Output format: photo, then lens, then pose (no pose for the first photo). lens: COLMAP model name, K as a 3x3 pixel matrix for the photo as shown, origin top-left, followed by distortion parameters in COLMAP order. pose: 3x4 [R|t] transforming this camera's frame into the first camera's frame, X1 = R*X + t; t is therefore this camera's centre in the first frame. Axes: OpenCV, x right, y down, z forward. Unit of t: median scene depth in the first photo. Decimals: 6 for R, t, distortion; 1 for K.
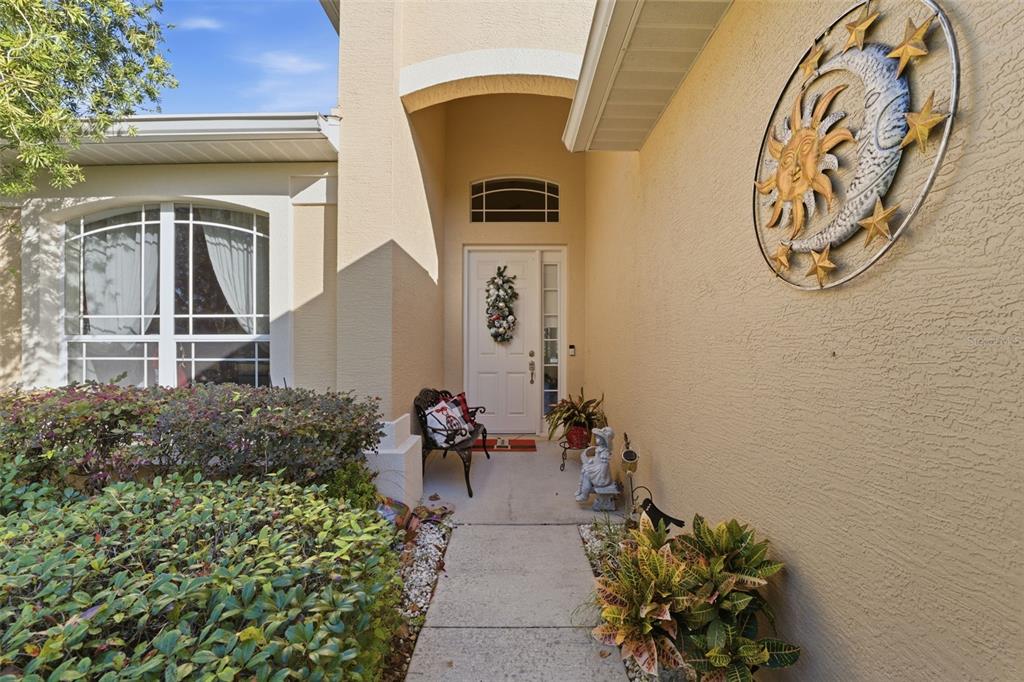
lens RADIAL K [[422.2, 0, 516.4], [0, 422.2, 349.4], [0, 0, 1]] dist [-0.023488, 0.001055]
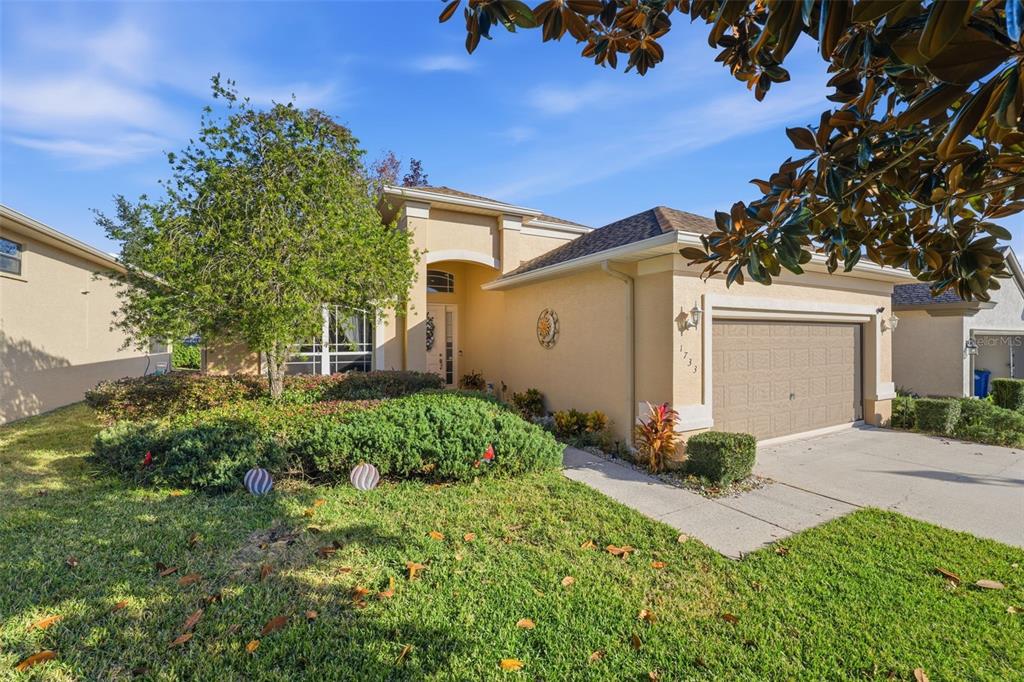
lens RADIAL K [[422.2, 0, 515.1], [0, 422.2, 342.5], [0, 0, 1]] dist [-0.023488, 0.001055]
pose [[0.885536, -0.008192, 0.464499, -0.996585], [0.006245, 0.999964, 0.005729, -0.099790], [-0.464529, -0.002172, 0.885555, -1.661416]]
